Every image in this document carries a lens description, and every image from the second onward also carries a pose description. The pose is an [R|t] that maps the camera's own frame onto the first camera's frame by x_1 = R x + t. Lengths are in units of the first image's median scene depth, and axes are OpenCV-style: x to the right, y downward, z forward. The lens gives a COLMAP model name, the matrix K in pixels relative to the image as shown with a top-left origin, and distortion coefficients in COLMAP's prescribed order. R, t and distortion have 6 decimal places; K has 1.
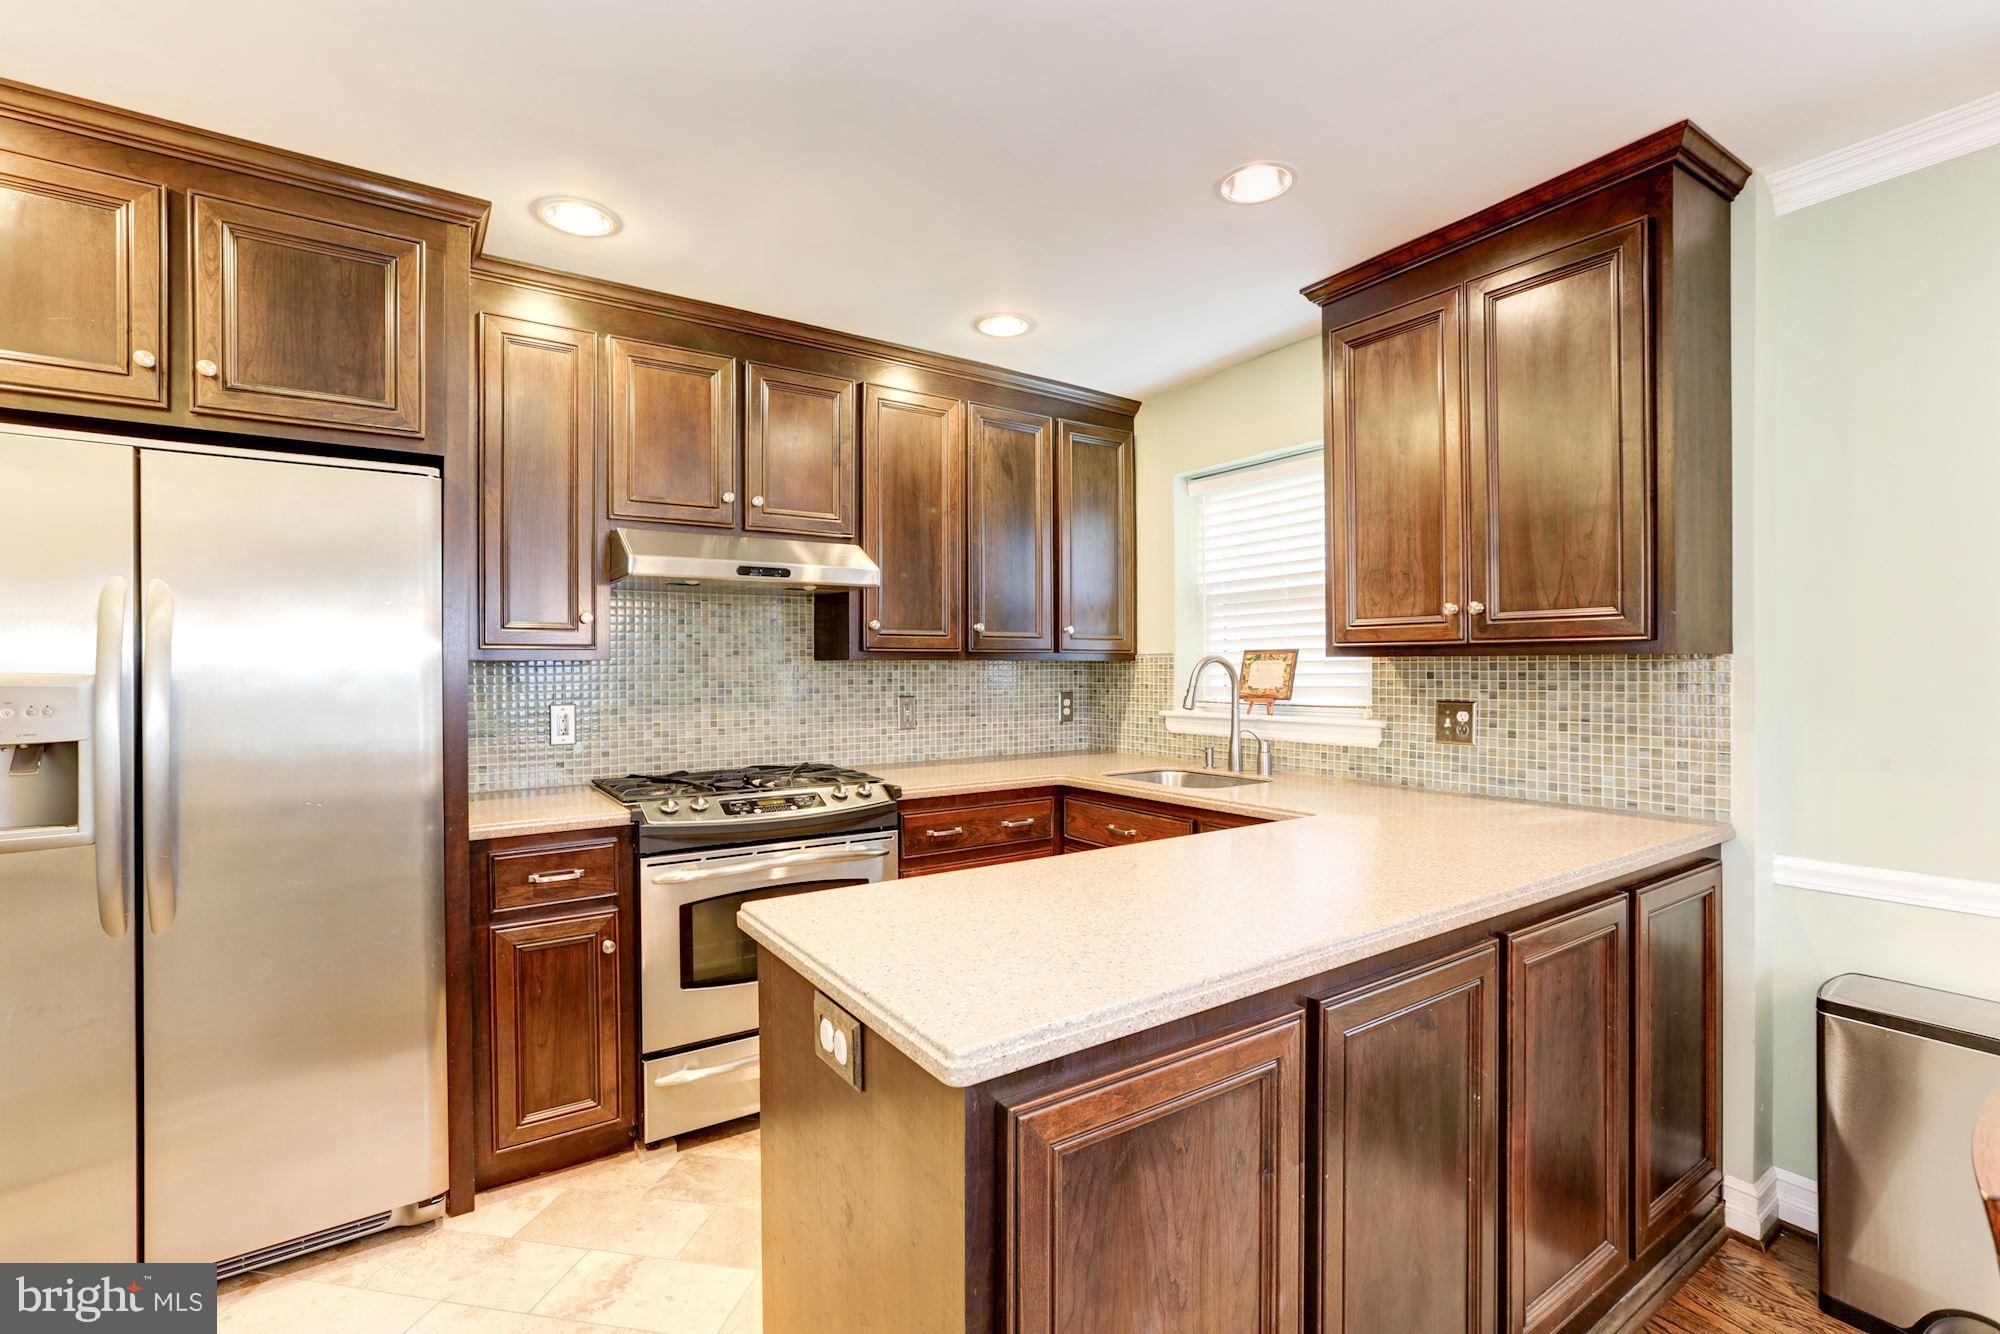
lens RADIAL K [[923.0, 0, 1000.9], [0, 923.0, 659.7], [0, 0, 1]] dist [-0.009393, 0.011111]
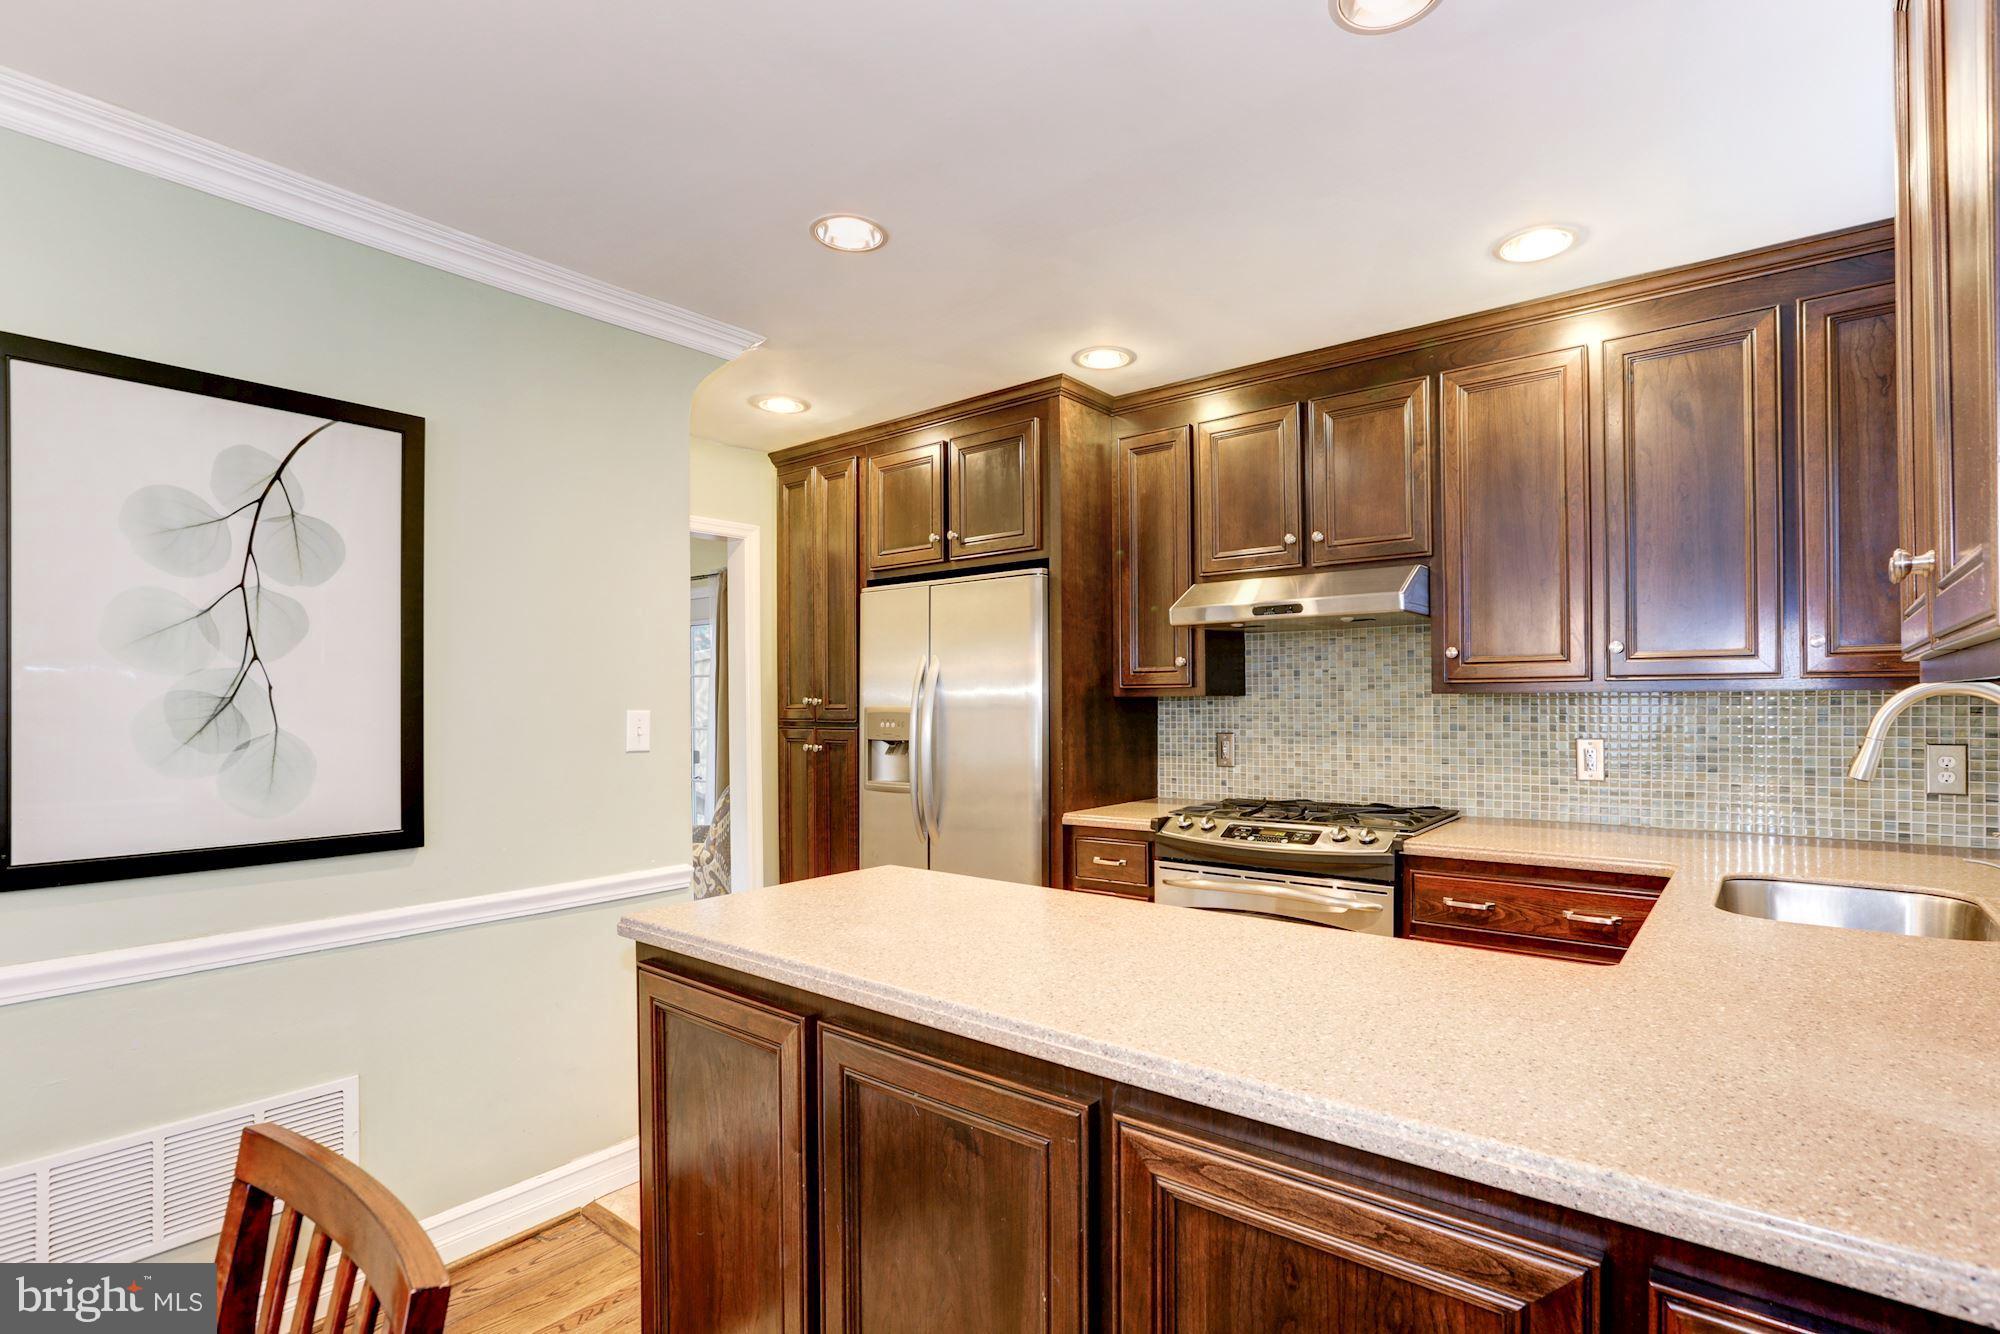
lens RADIAL K [[950.3, 0, 1033.7], [0, 950.3, 698.4], [0, 0, 1]] dist [-0.025243, 0.000969]
pose [[0.304685, -0.001614, -0.952452, 0.601878], [0.010702, 0.999941, 0.001729, -0.000512], [0.952393, -0.010720, 0.304685, 0.374689]]
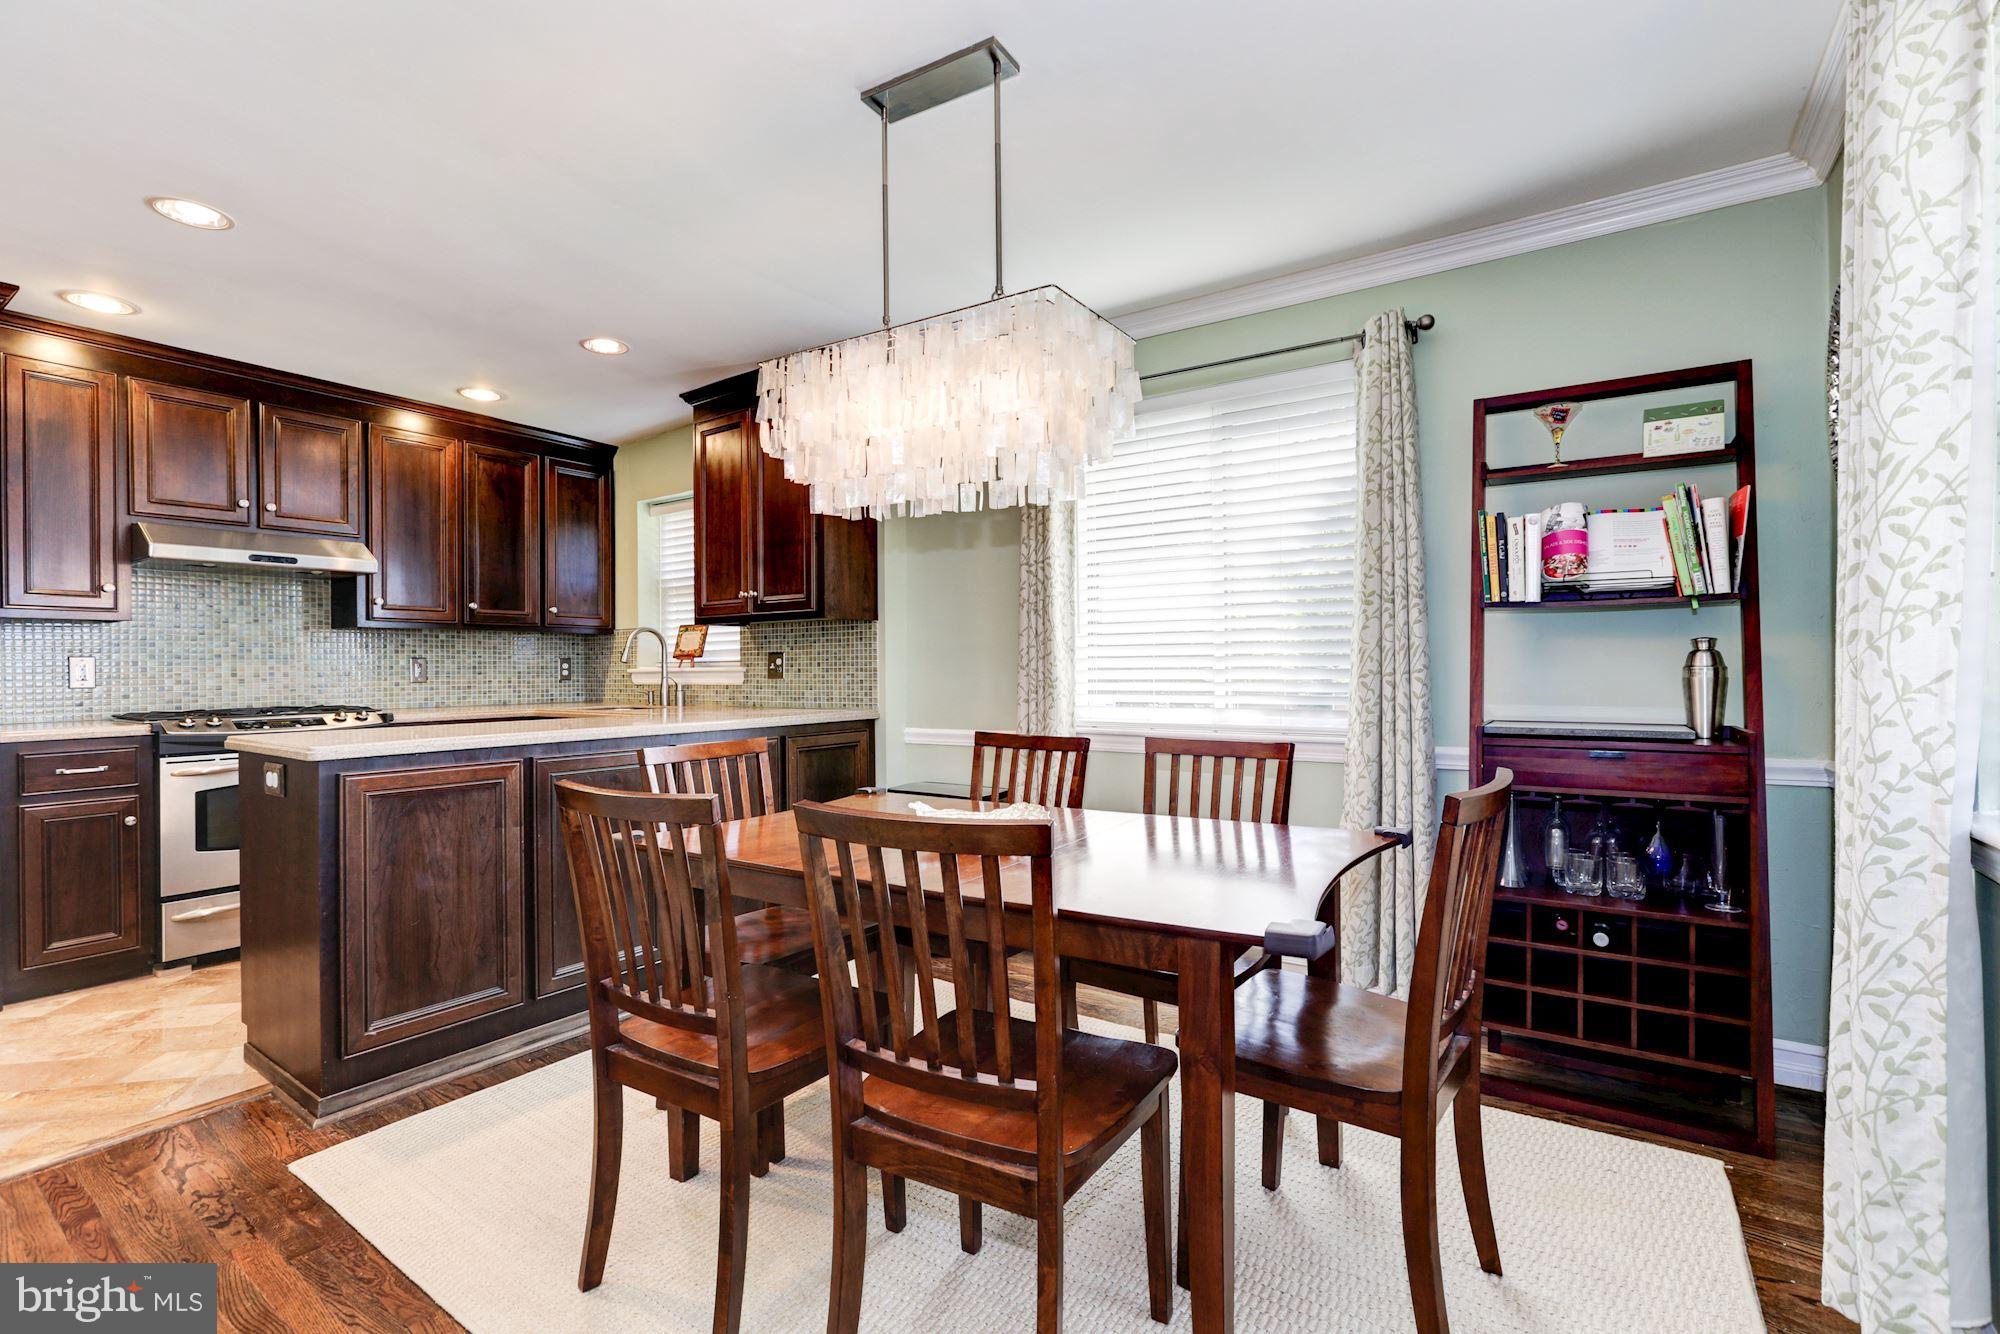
lens RADIAL K [[923.0, 0, 1005.4], [0, 923.0, 662.1], [0, 0, 1]] dist [-0.009393, 0.011111]
pose [[0.935097, -0.000198, 0.354392, 0.256132], [0.001086, 0.999997, -0.002307, 0.058557], [-0.354391, 0.002542, 0.935094, -0.626538]]
